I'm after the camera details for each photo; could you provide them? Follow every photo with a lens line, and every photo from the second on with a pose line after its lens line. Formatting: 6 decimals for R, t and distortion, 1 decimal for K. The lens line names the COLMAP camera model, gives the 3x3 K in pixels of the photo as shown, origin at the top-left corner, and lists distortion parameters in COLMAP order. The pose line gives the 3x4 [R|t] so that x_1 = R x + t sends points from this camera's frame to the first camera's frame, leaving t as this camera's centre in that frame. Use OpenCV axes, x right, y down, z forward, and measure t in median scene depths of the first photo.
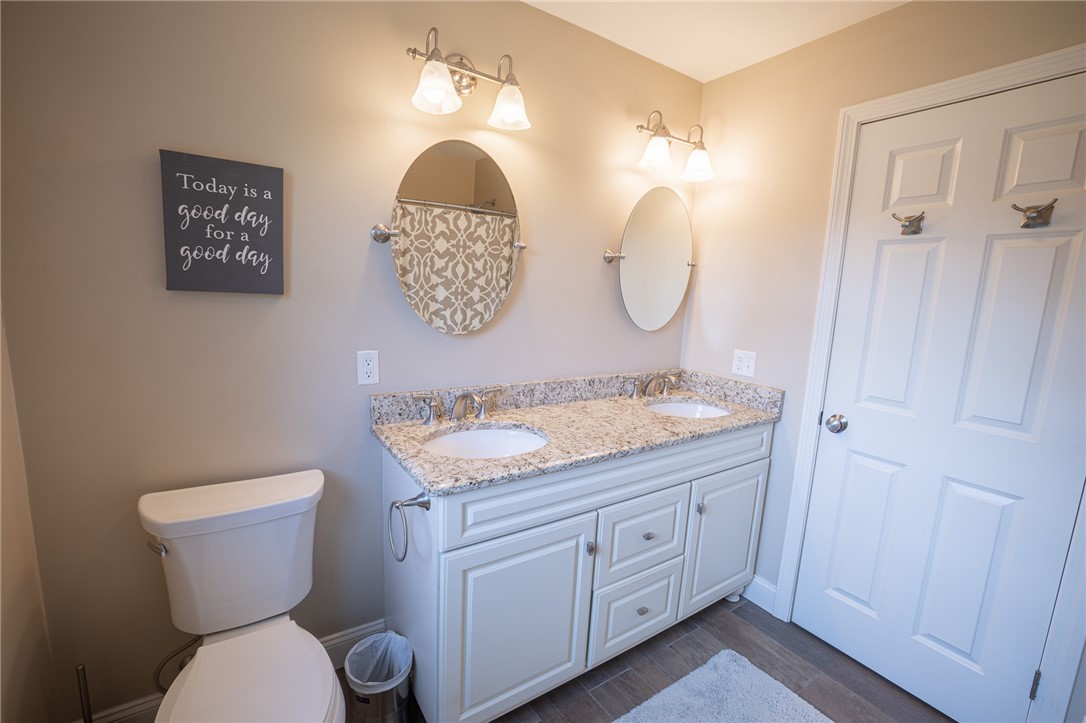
lens RADIAL K [[482.3, 0, 537.7], [0, 482.3, 360.5], [0, 0, 1]] dist [-0.033726, 0.006037]
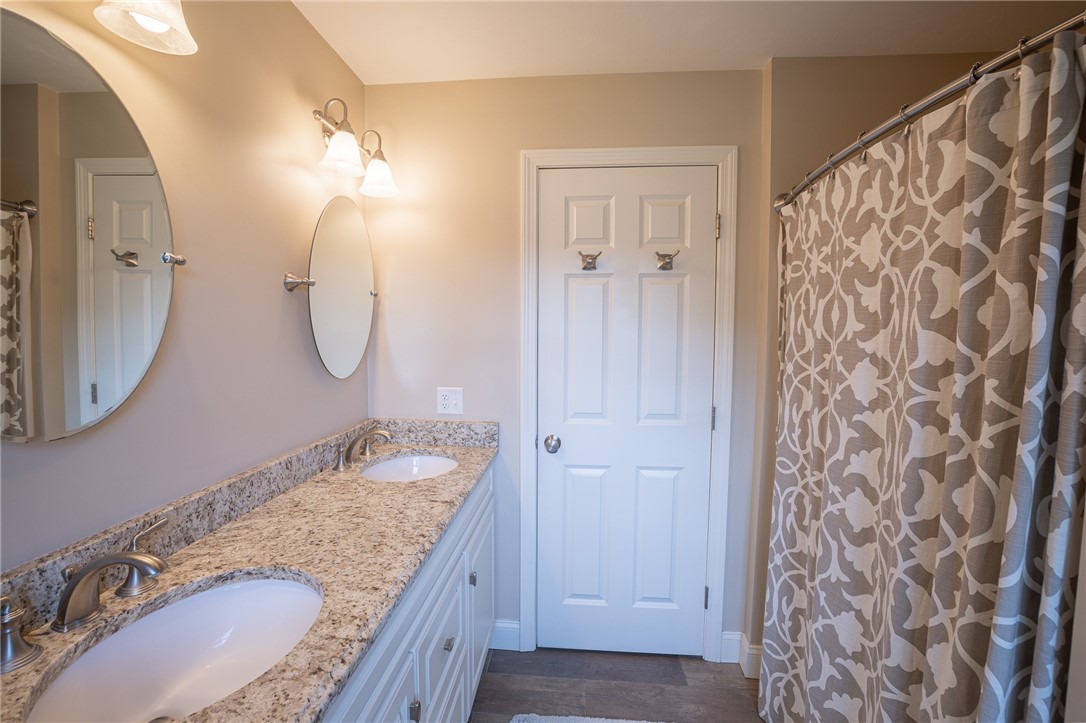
lens RADIAL K [[482.3, 0, 544.5], [0, 482.3, 361.5], [0, 0, 1]] dist [-0.033726, 0.006037]
pose [[0.615314, -0.094984, 0.782539, -0.203768], [0.139315, 0.990191, 0.010644, -0.062271], [-0.775874, 0.102470, 0.622511, 0.318586]]
